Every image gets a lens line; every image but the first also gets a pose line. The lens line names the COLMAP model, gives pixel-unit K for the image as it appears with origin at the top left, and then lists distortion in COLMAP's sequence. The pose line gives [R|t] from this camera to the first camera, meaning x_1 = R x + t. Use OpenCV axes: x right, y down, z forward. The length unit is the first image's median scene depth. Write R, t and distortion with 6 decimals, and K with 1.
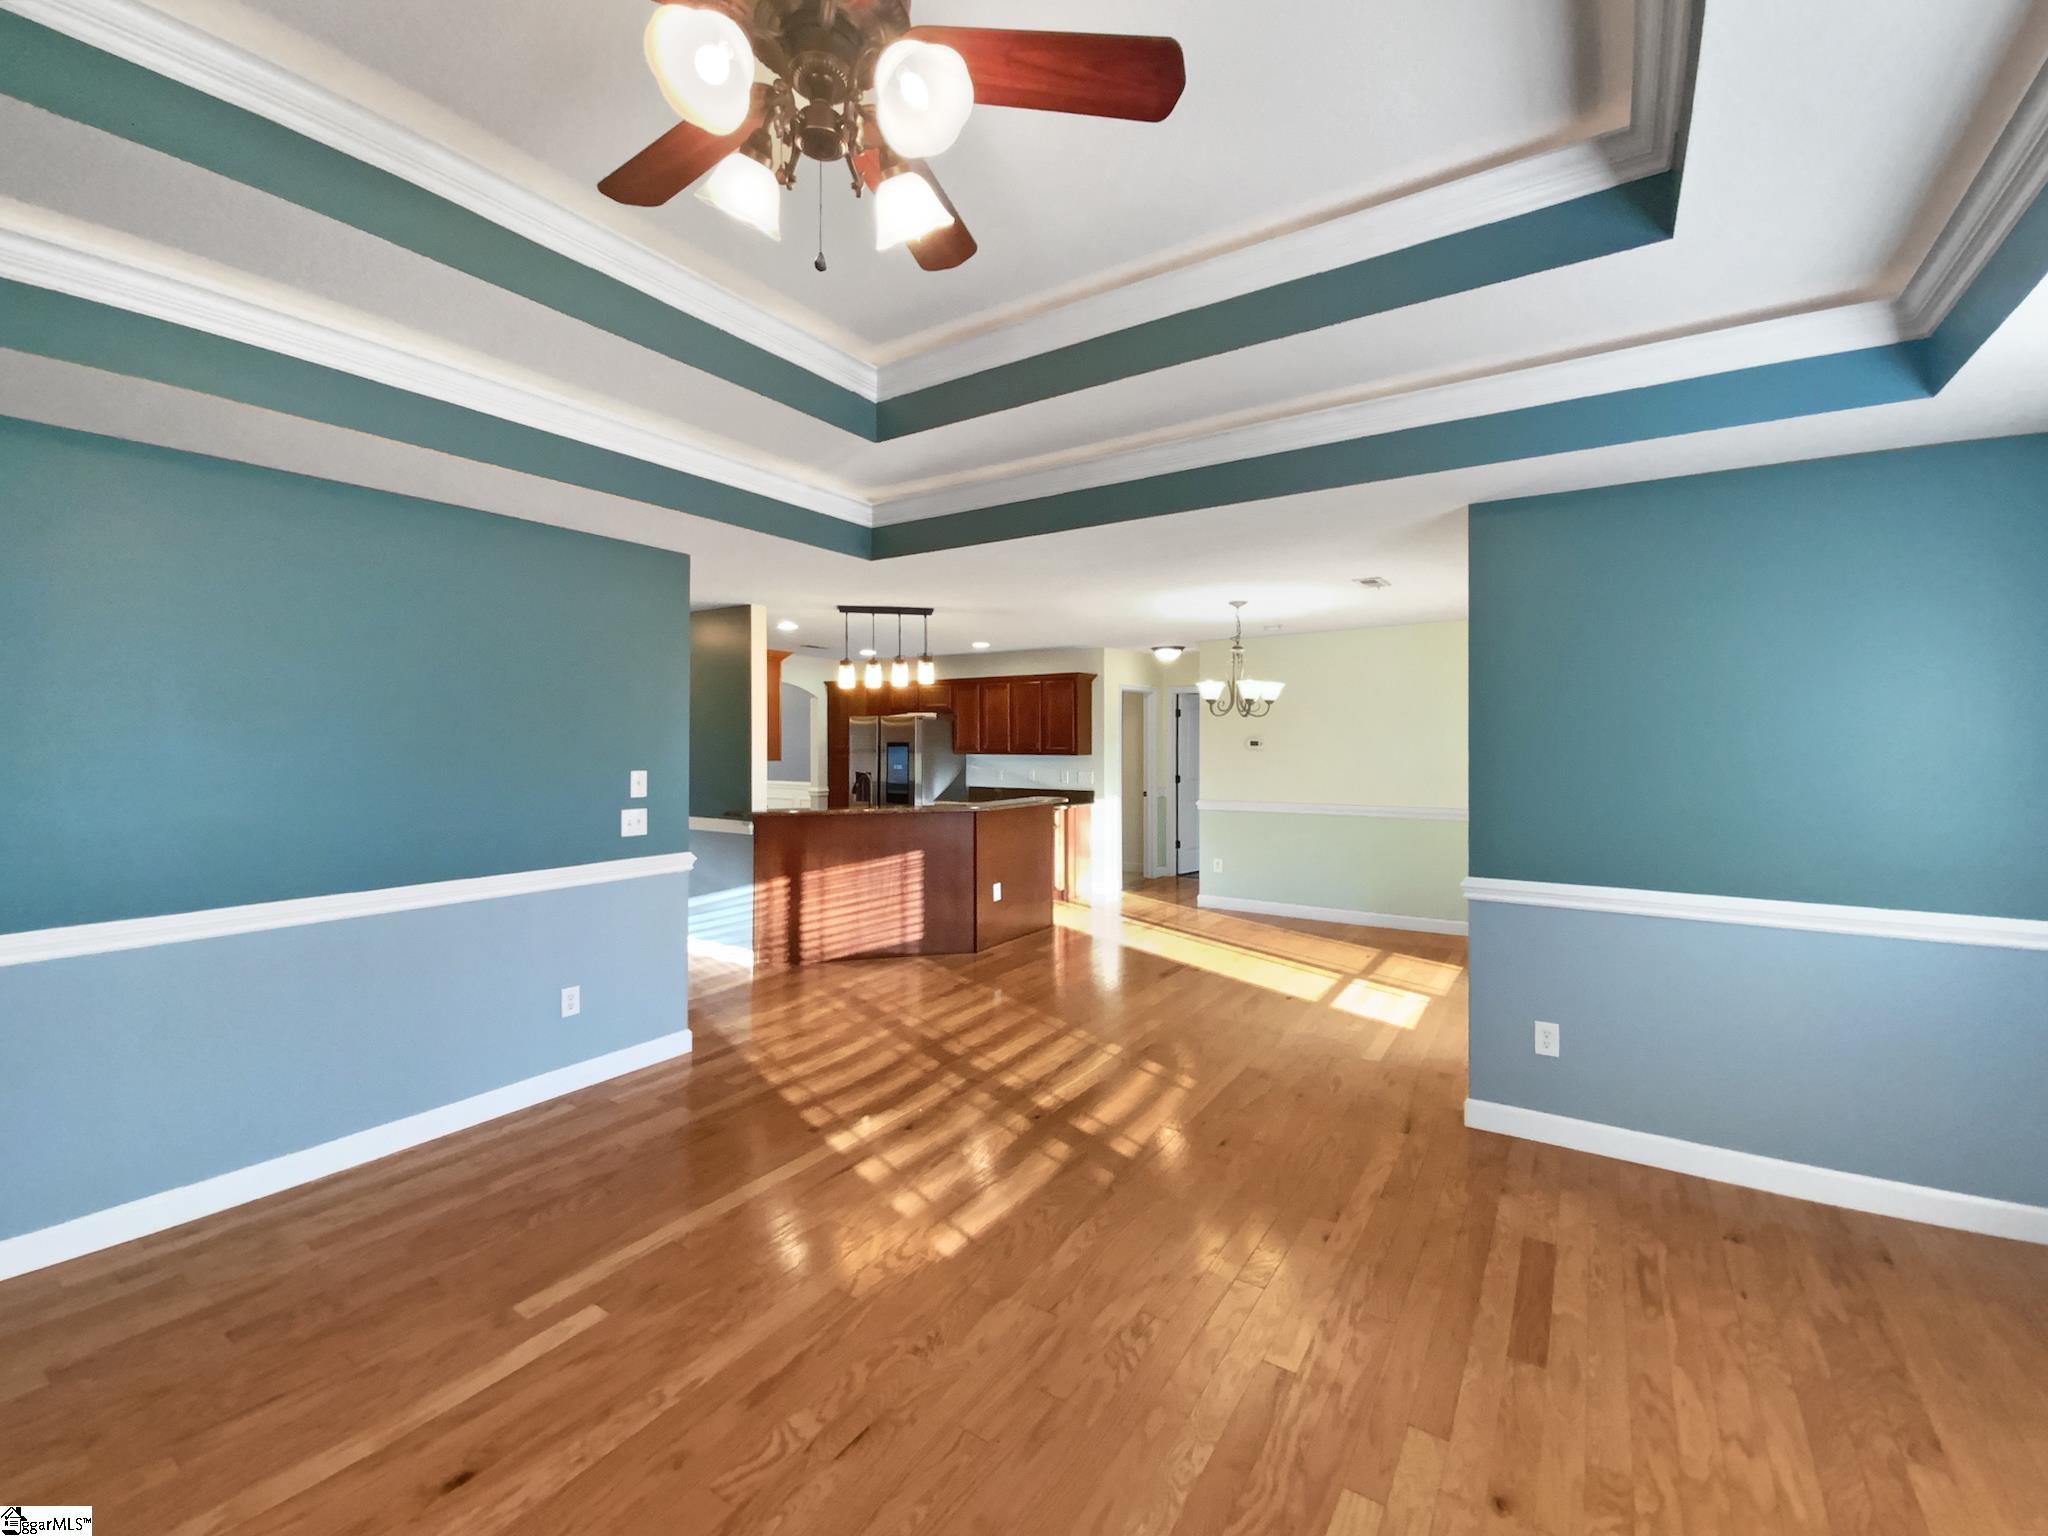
lens RADIAL K [[863.5, 0, 1027.1], [0, 863.5, 720.0], [0, 0, 1]] dist [-0.010014, -0.000551]
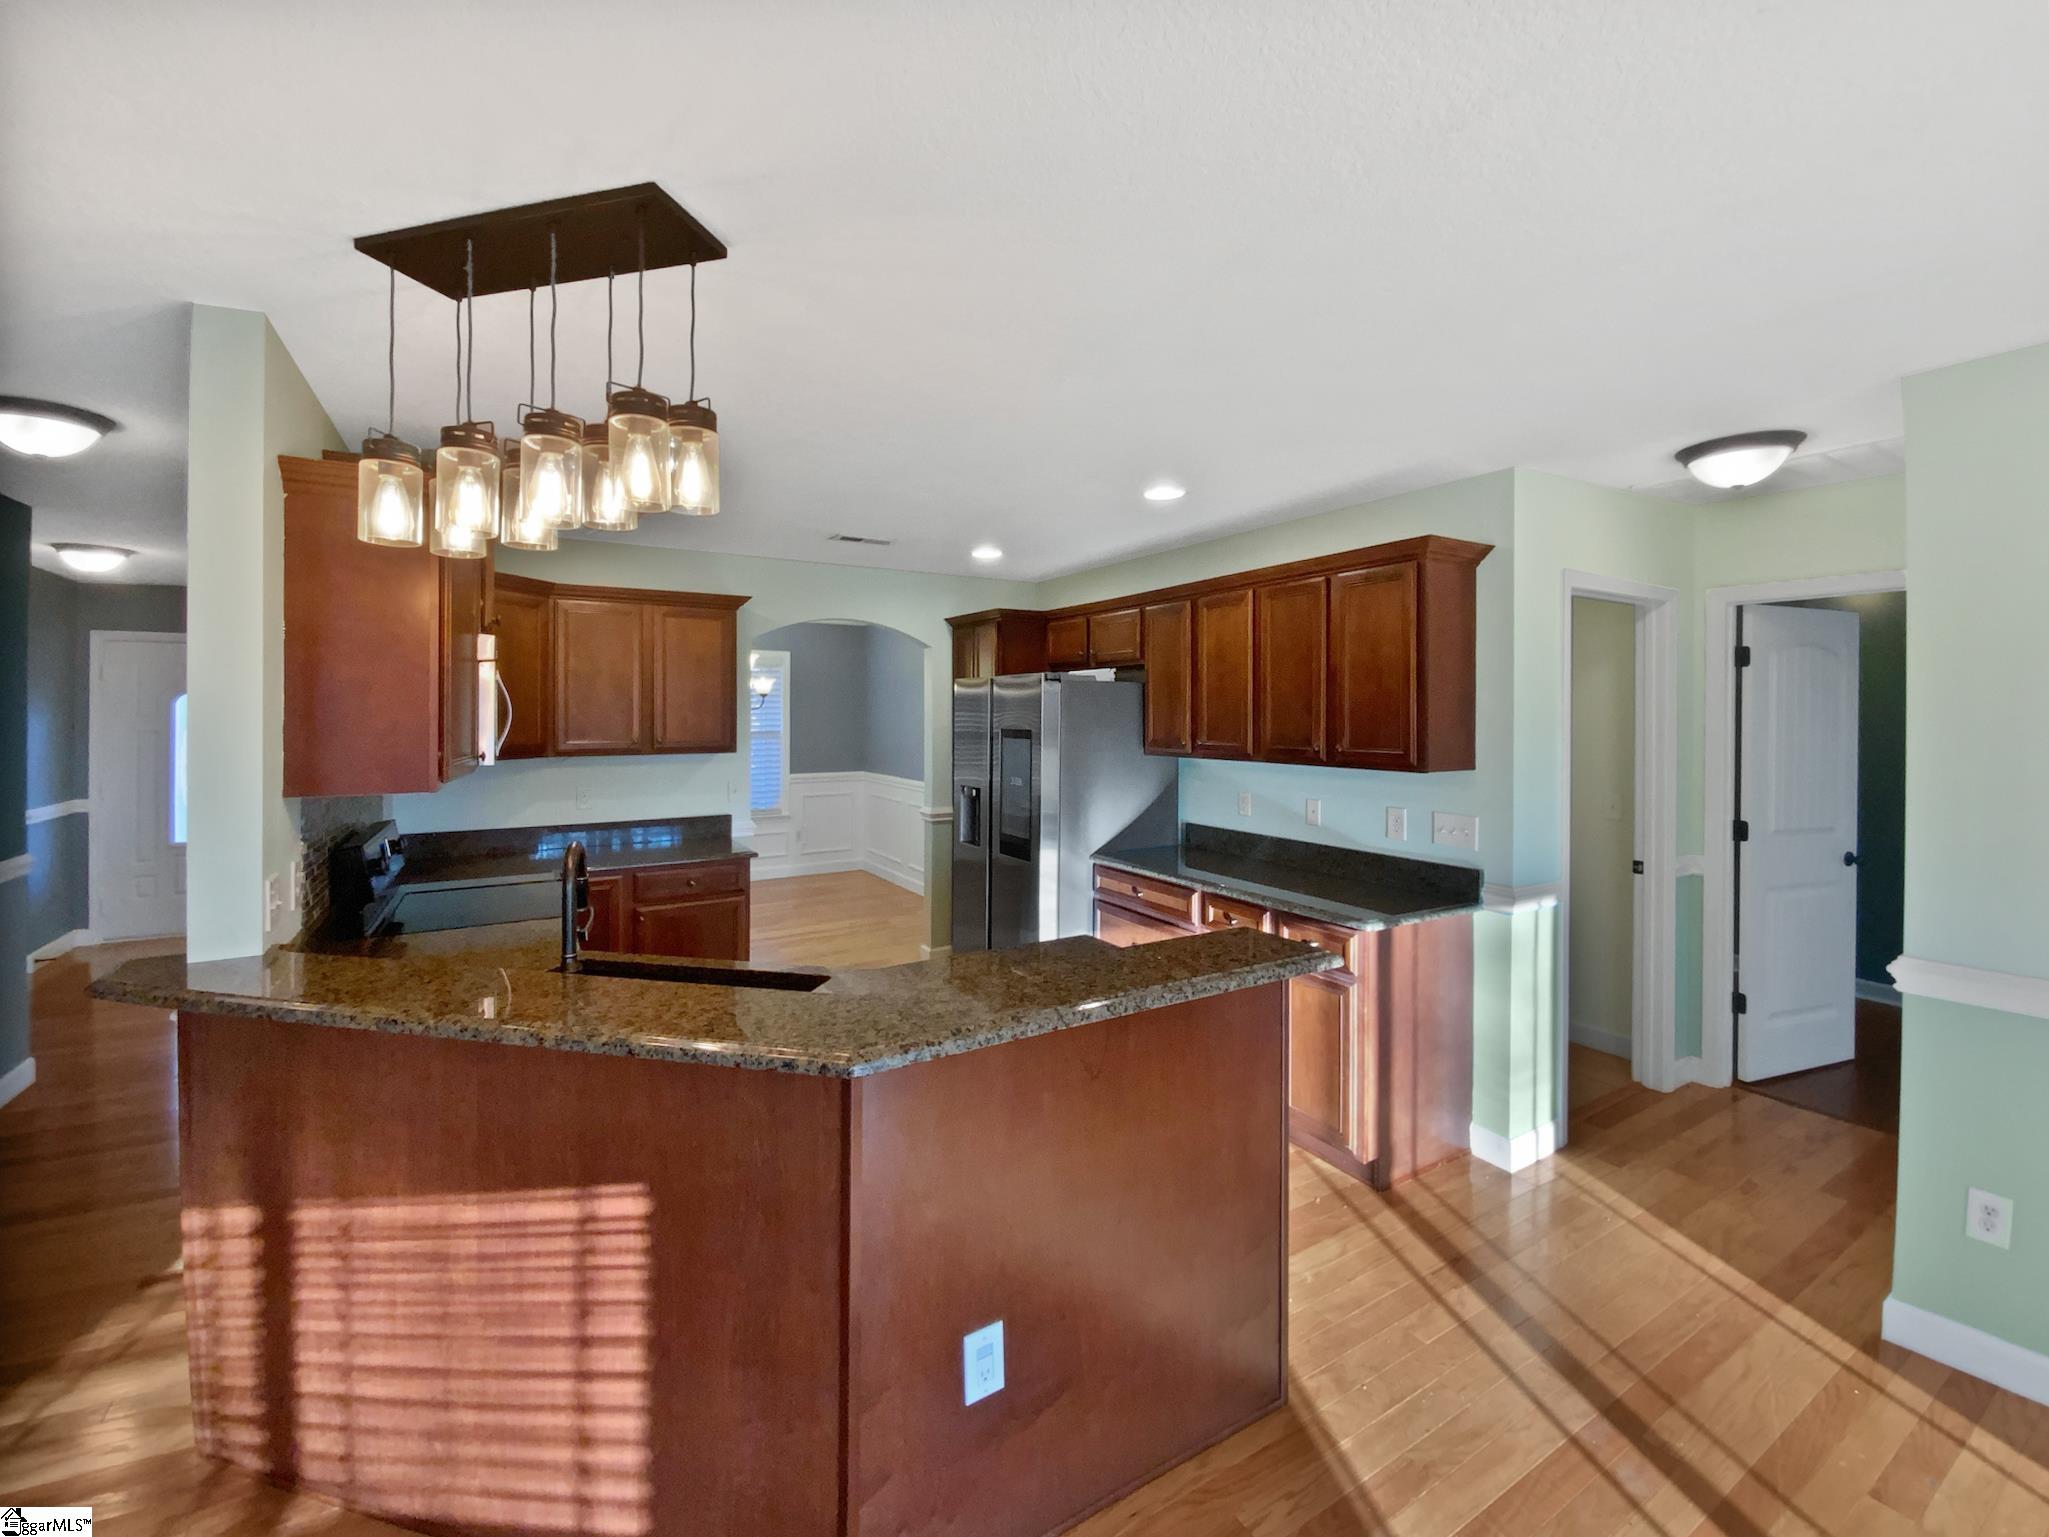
lens RADIAL K [[863.9, 0, 1027.6], [0, 863.9, 720.5], [0, 0, 1]] dist [-0.010014, -0.000551]
pose [[0.903453, 0.004907, -0.428658, 0.060395], [0.008673, 0.999521, 0.029722, 0.007090], [0.428599, -0.030570, 0.902978, 0.597977]]
